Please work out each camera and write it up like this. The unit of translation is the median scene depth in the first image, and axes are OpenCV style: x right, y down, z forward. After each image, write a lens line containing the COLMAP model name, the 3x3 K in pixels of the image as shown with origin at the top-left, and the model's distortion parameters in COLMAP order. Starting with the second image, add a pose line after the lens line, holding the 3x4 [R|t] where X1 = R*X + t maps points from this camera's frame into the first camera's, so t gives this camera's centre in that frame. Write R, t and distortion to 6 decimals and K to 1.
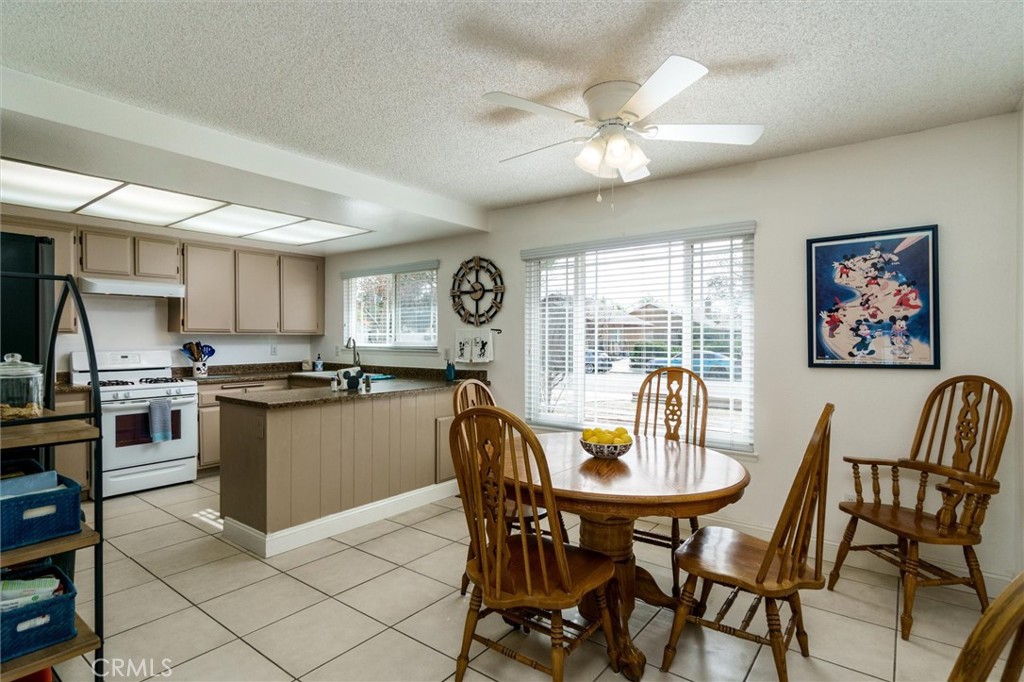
lens RADIAL K [[524.5, 0, 512.0], [0, 524.5, 341.0], [0, 0, 1]] dist [-0.002540, -0.000529]
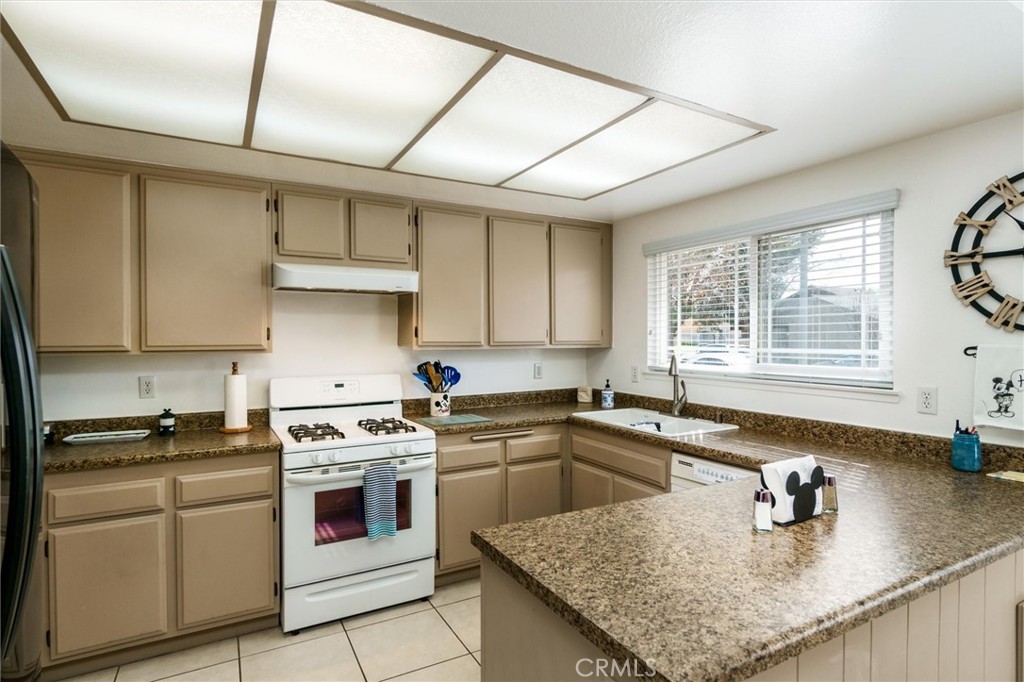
lens RADIAL K [[524.5, 0, 512.0], [0, 524.5, 341.0], [0, 0, 1]] dist [-0.002540, -0.000529]
pose [[0.918513, 0.000691, -0.395390, -0.286712], [-0.000876, 1.000000, -0.000288, -0.025622], [0.395389, 0.000610, 0.918513, 0.490157]]
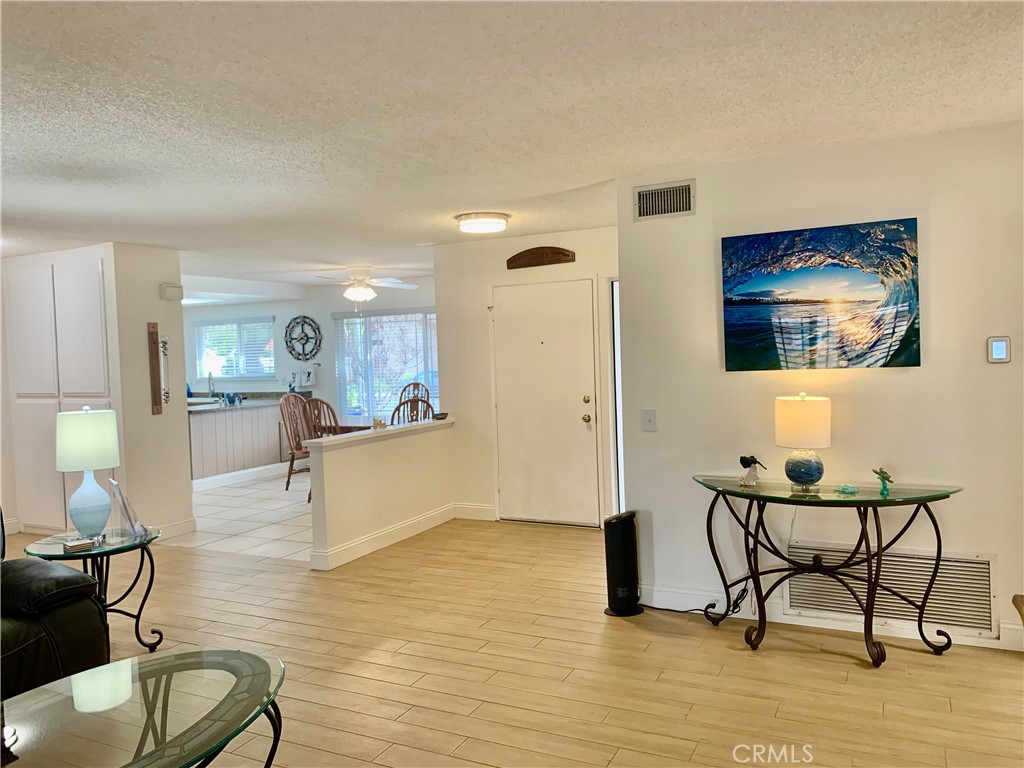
lens RADIAL K [[776.4, 0, 512.0], [0, 776.4, 384.0], [0, 0, 1]] dist [0.036989, -0.004645]
pose [[0.978145, -0.042728, 0.203485, 0.059622], [0.037153, 0.998824, 0.031141, -0.011582], [-0.204576, -0.022900, 0.978583, -1.317093]]
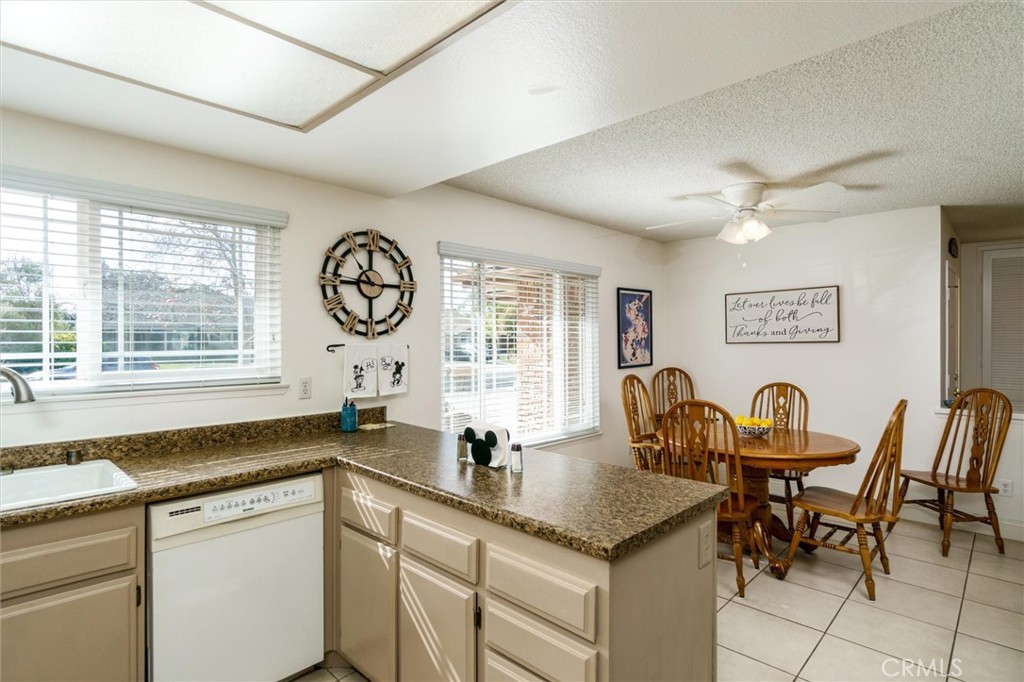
lens RADIAL K [[524.5, 0, 512.0], [0, 524.5, 341.0], [0, 0, 1]] dist [-0.002540, -0.000529]
pose [[0.115650, -0.004023, 0.993282, -0.688573], [0.005145, 0.999981, 0.003451, -0.027058], [-0.993277, 0.004712, 0.115668, 0.763873]]
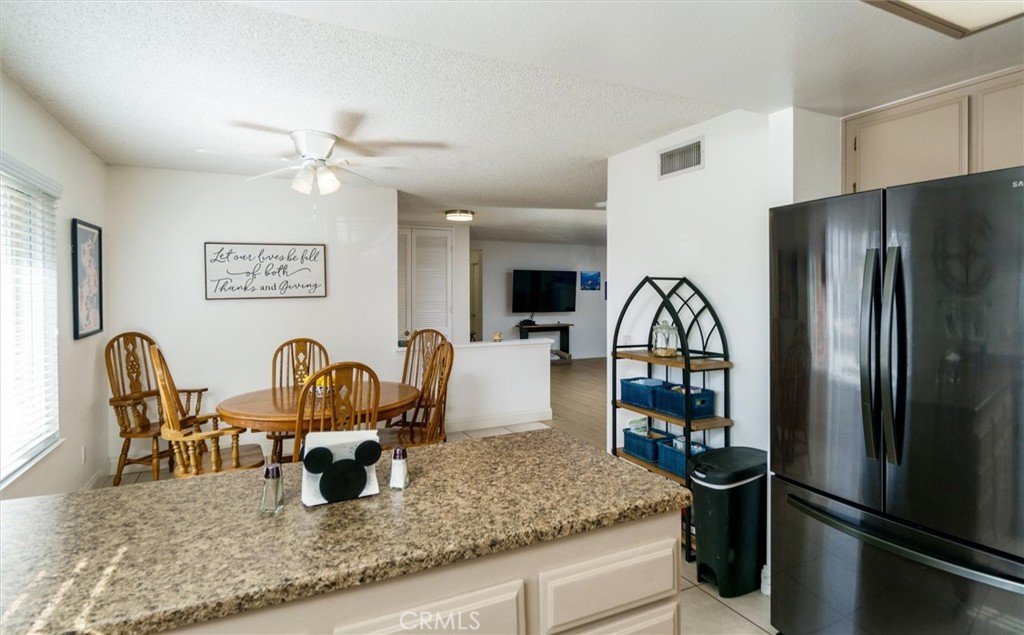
lens RADIAL K [[525.4, 0, 508.6], [0, 525.4, 292.1], [0, 0, 1]] dist [-0.002722, -0.000320]
pose [[-0.893057, 0.001694, 0.449940, -0.459835], [0.004388, 0.999978, 0.004944, -0.031601], [-0.449921, 0.006389, -0.893045, 1.041905]]
